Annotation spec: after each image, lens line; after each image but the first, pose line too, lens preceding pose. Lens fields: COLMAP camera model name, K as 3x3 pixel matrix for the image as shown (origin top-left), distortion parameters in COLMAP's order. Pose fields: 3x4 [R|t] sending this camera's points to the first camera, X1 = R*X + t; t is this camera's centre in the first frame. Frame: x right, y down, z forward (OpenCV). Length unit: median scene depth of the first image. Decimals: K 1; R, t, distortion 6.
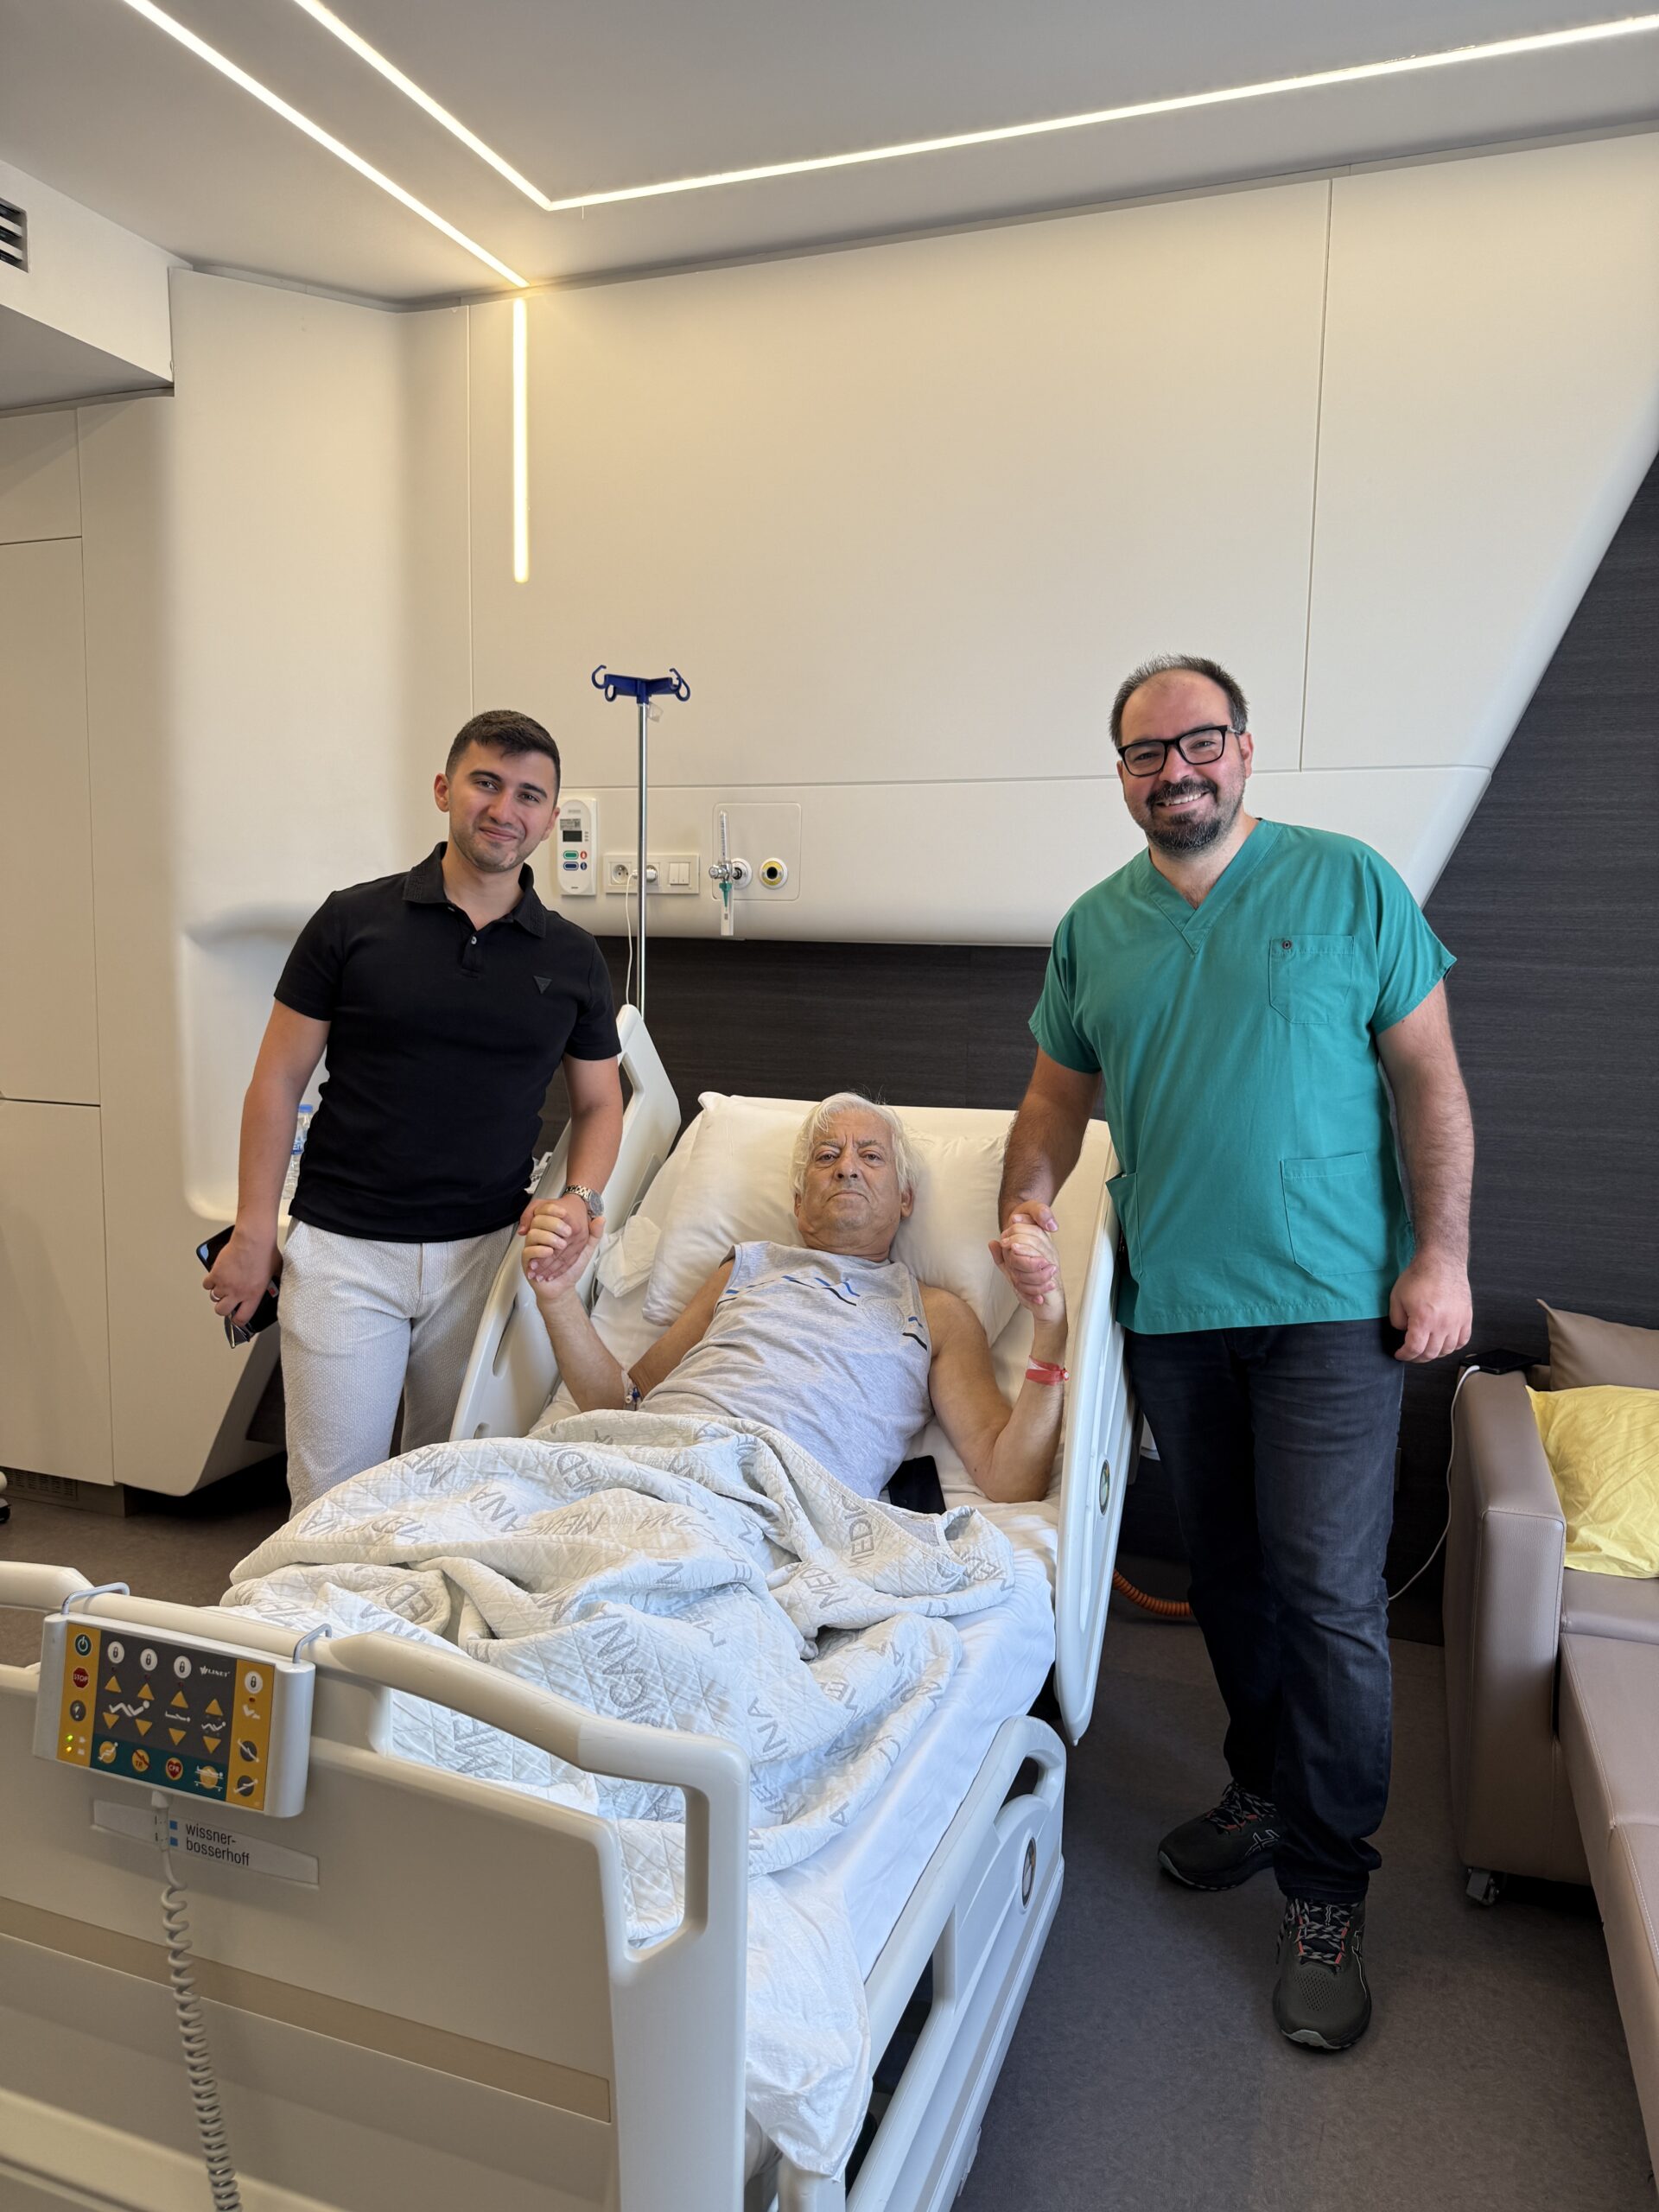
lens RADIAL K [[1584.2, 0, 829.5], [0, 1584.2, 1106.0], [0, 0, 1]] dist [-0.006832, 0.002147]
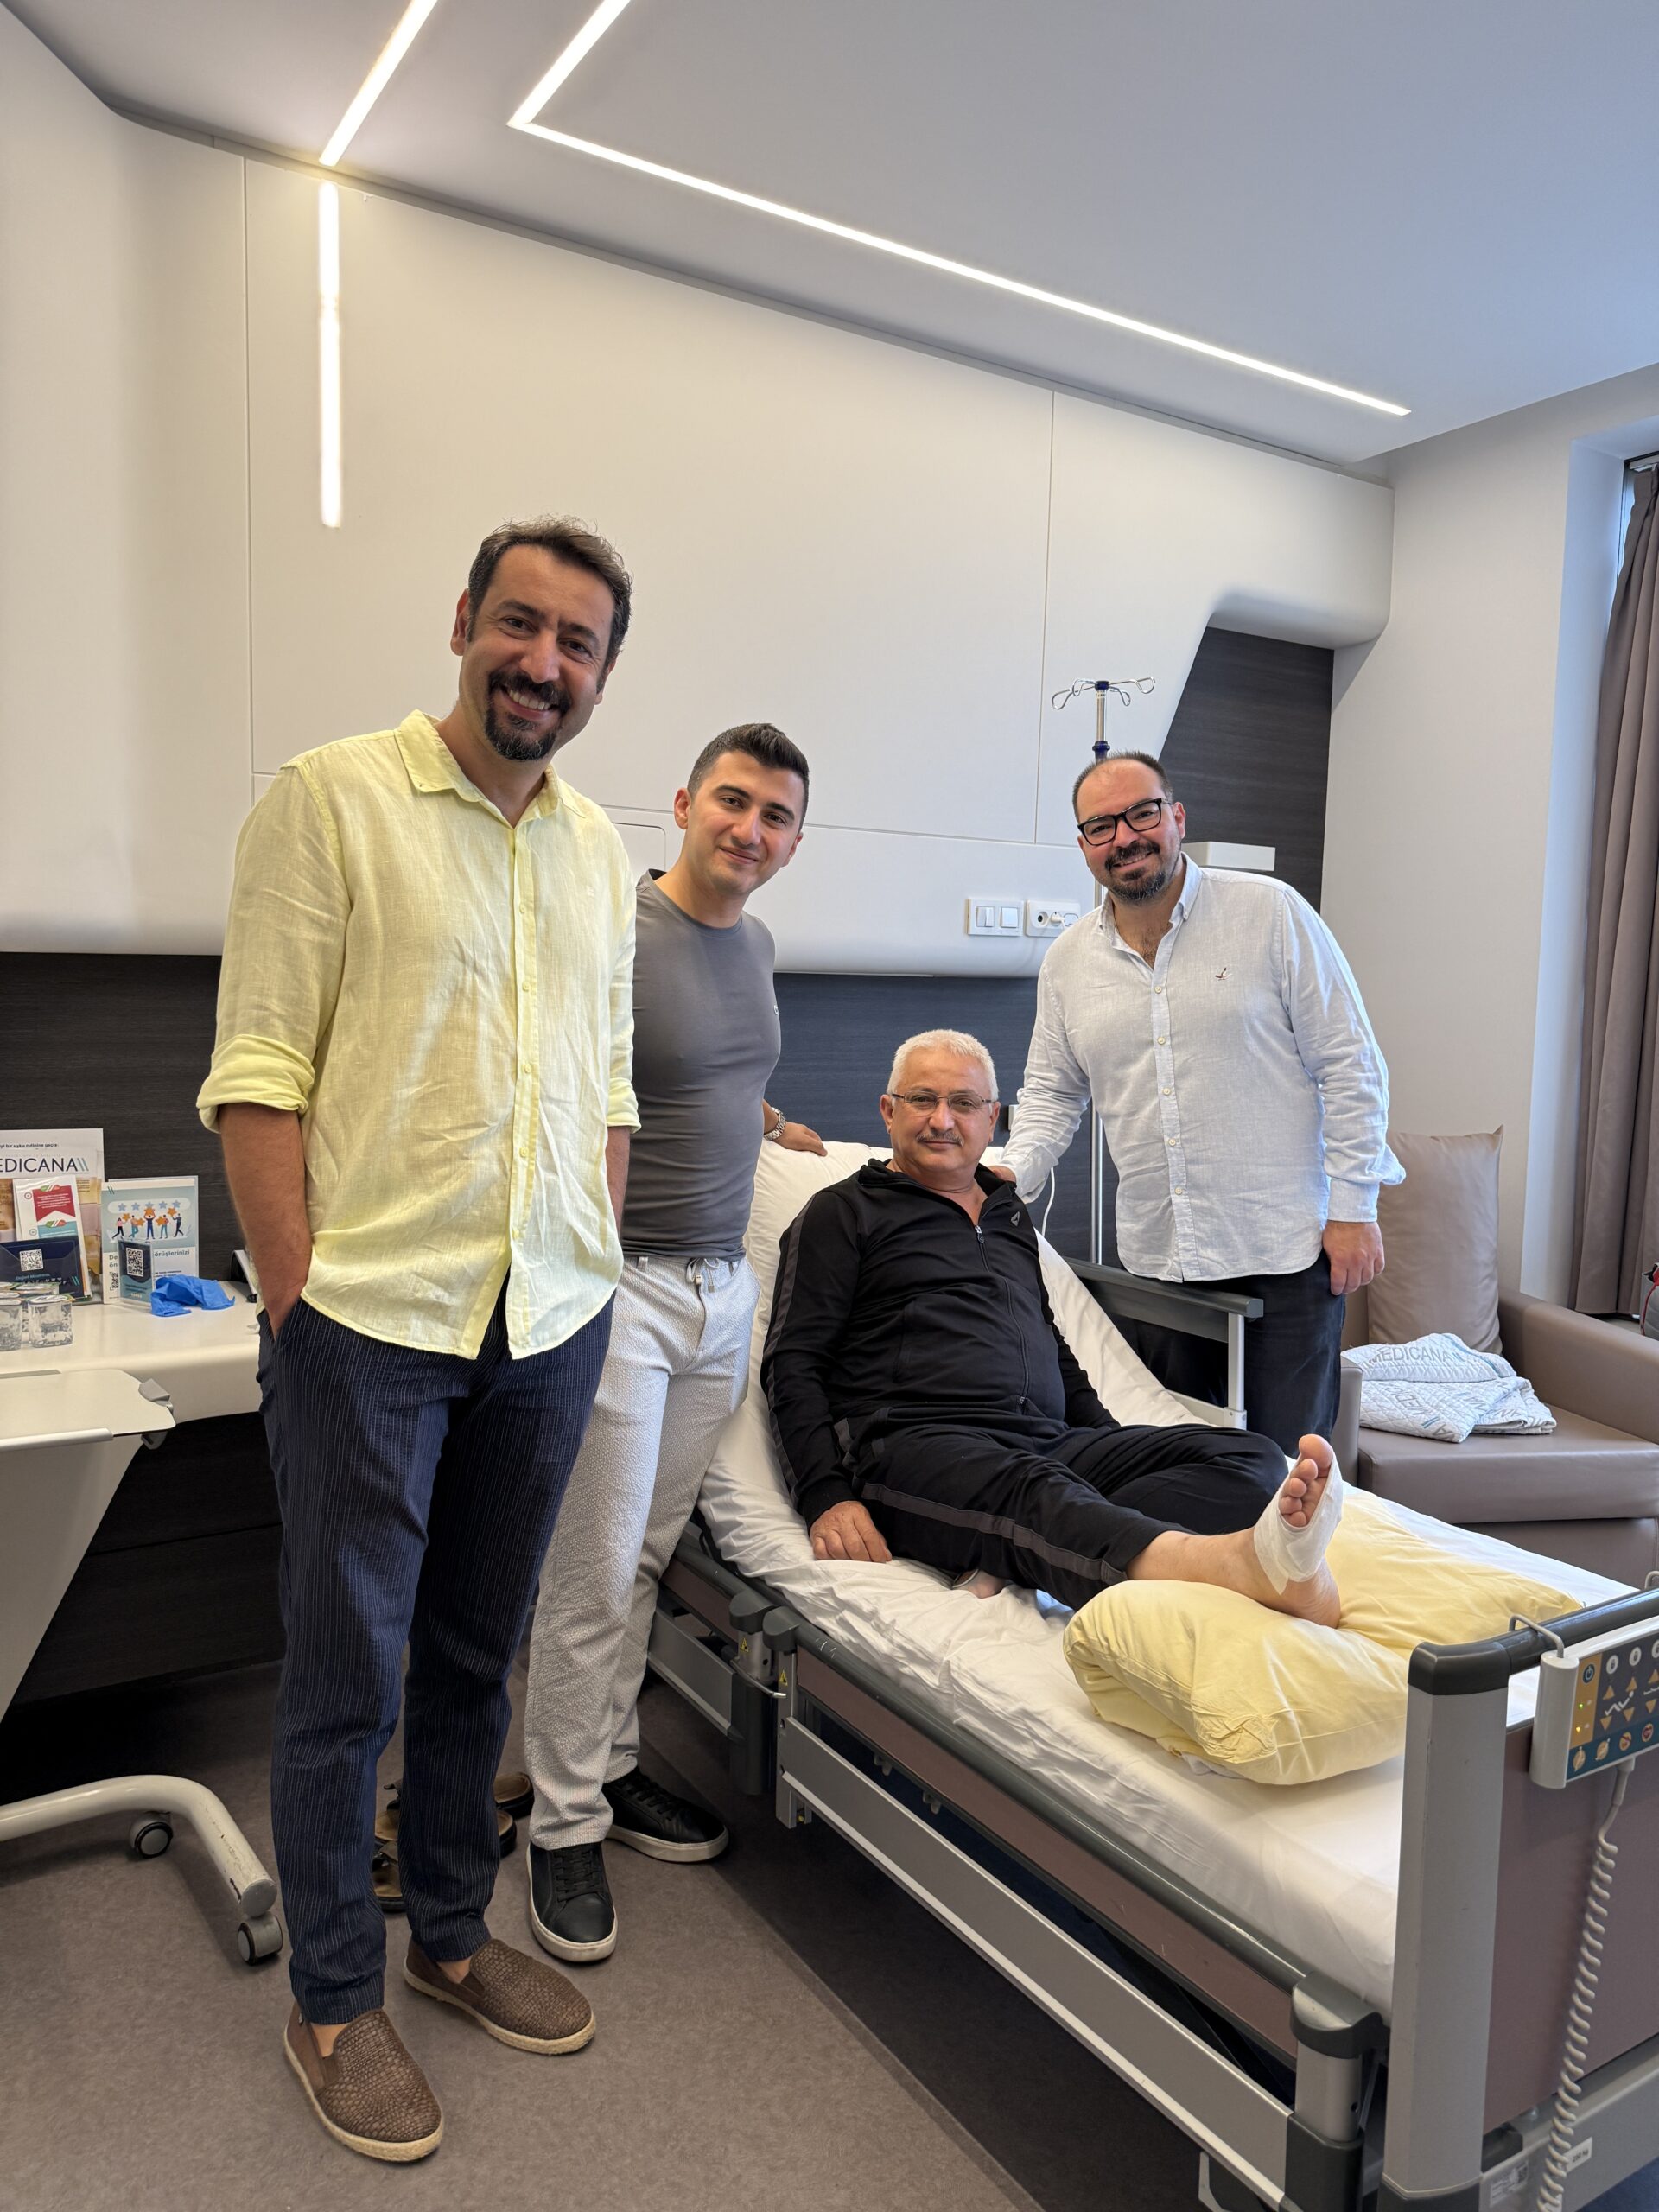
lens RADIAL K [[1498.7, 0, 829.5], [0, 1498.7, 1106.0], [0, 0, 1]] dist [-0.027301, -0.000189]
pose [[0.600703, -0.070120, 0.796391, -1.226978], [0.072284, 0.996830, 0.033246, -0.077610], [-0.796198, 0.037596, 0.603867, 0.641594]]
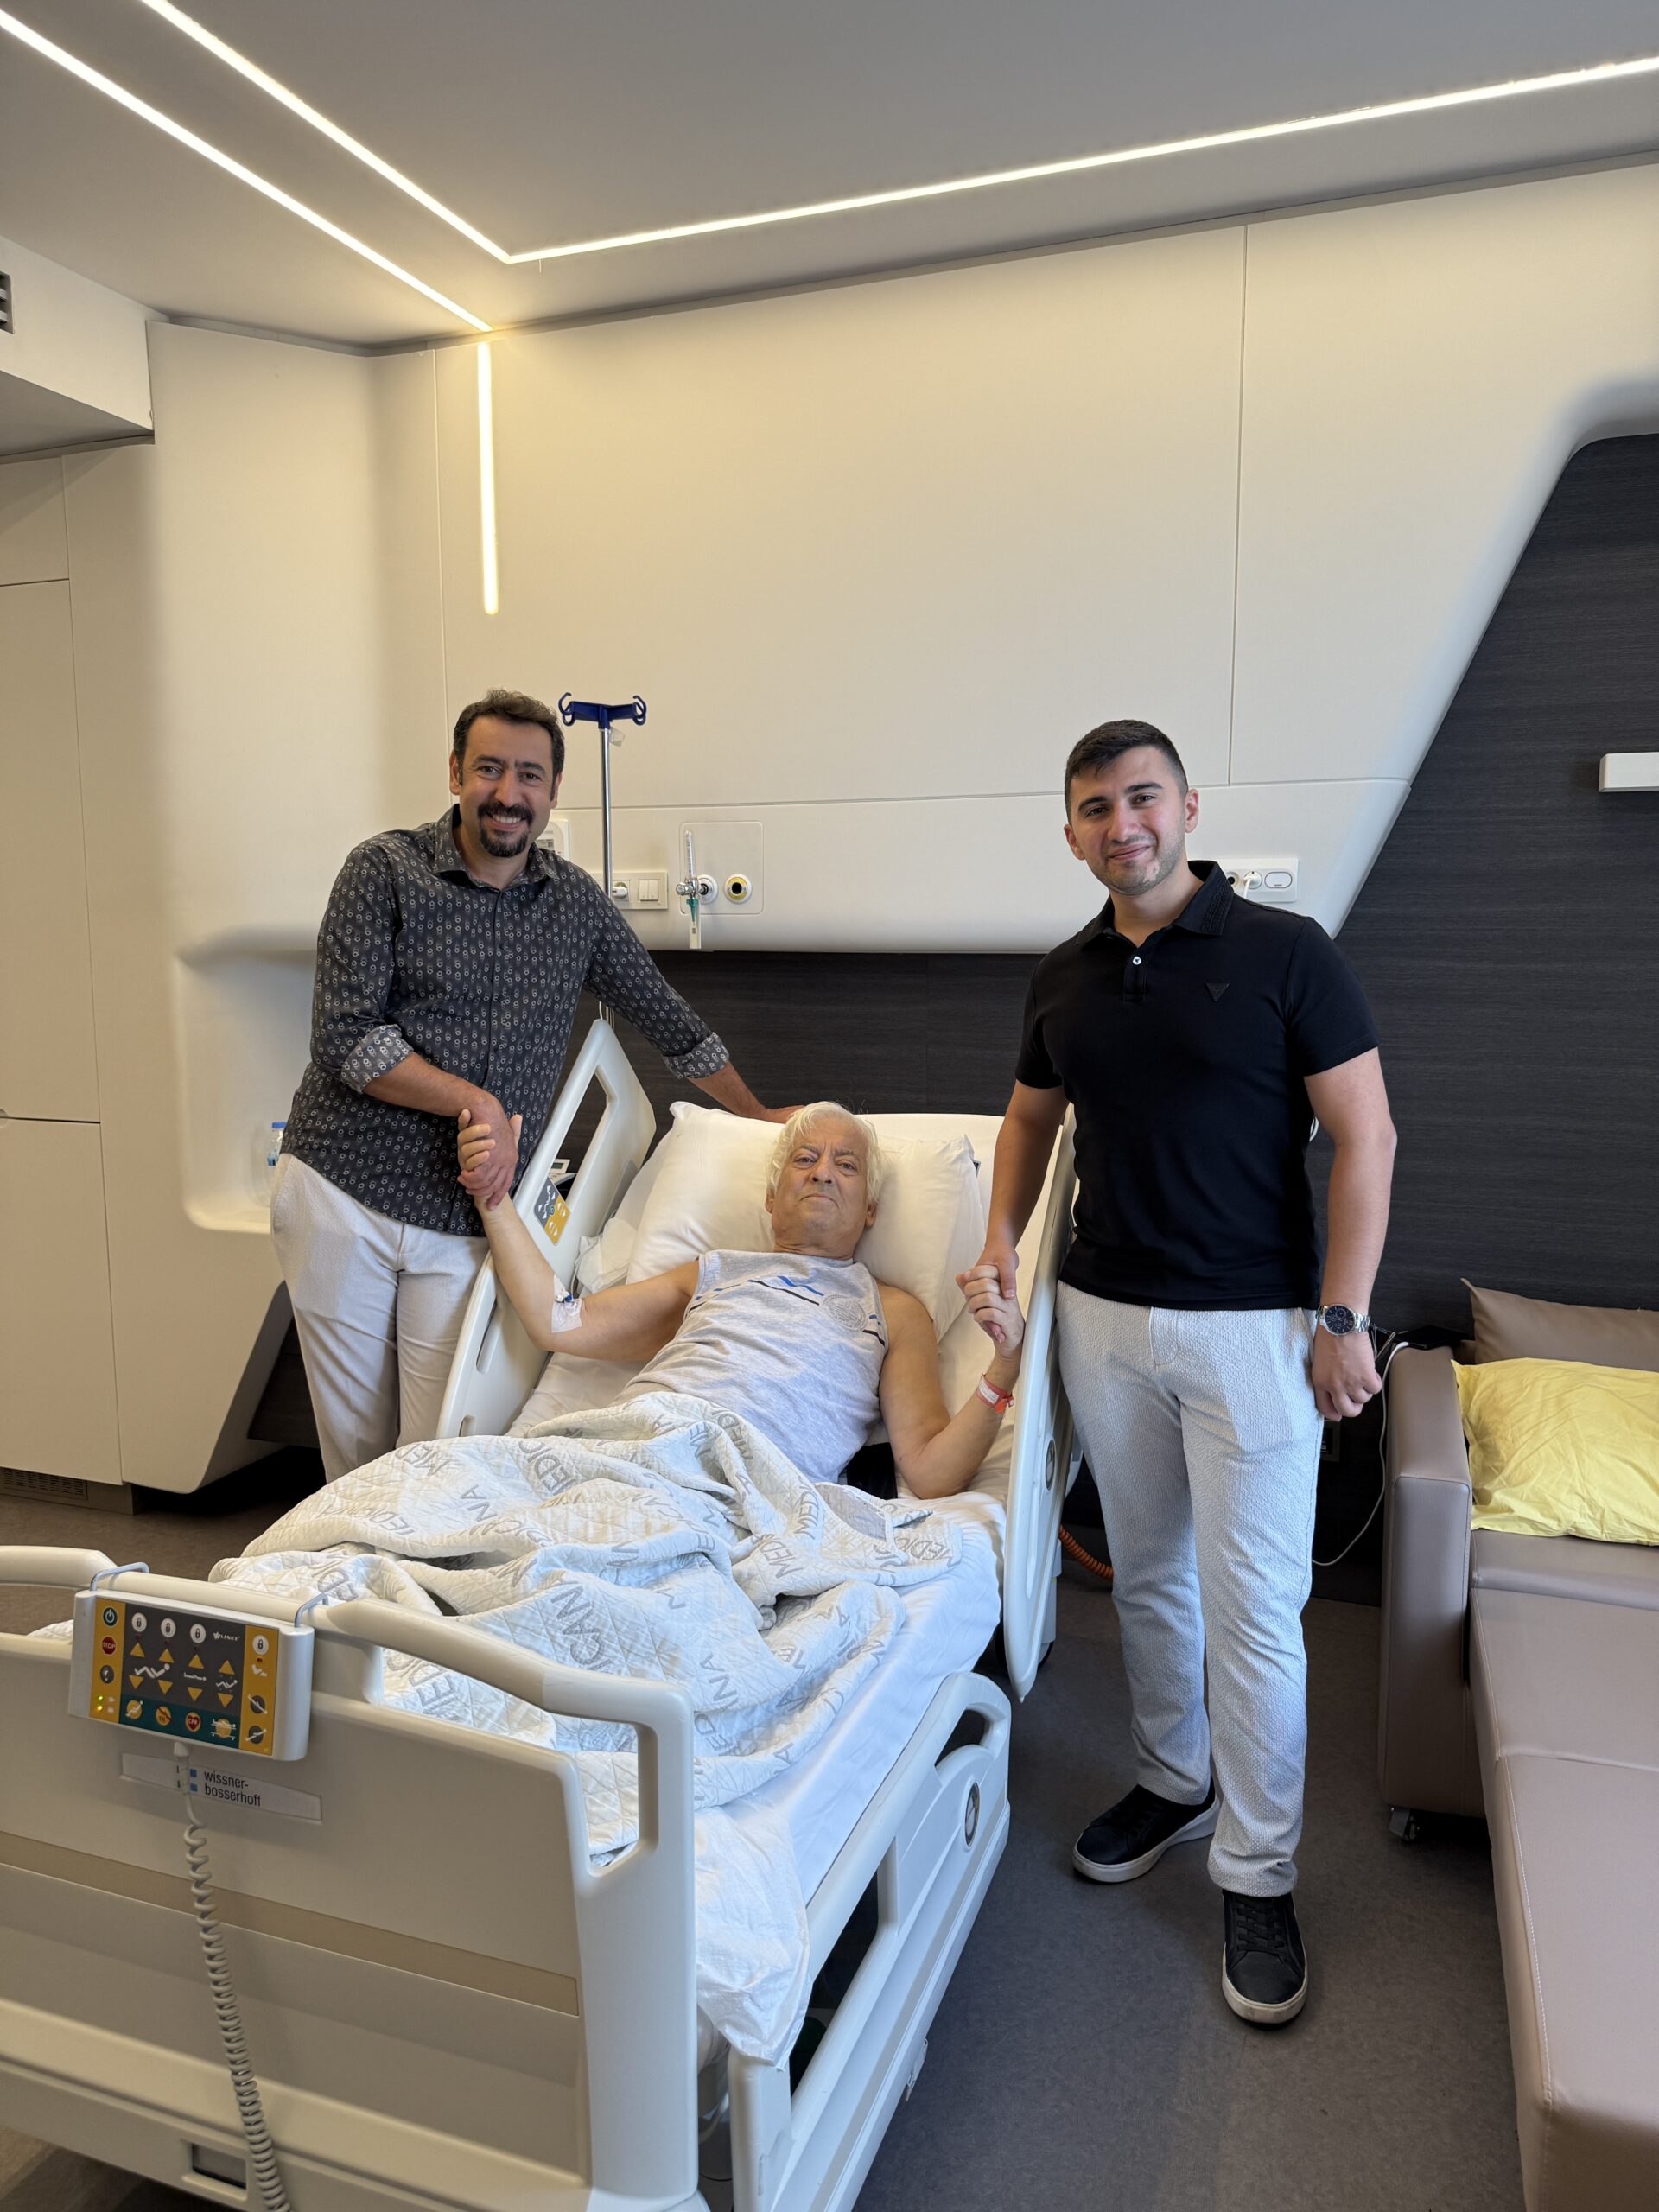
lens RADIAL K [[1590.4, 0, 834.2], [0, 1590.4, 1107.0], [0, 0, 1]] dist [-0.000567, -0.005374]
pose [[0.999759, -0.021533, 0.004323, 0.036933], [0.021493, 0.999728, 0.009061, -0.018182], [-0.004517, -0.008966, 0.999950, -0.100933]]
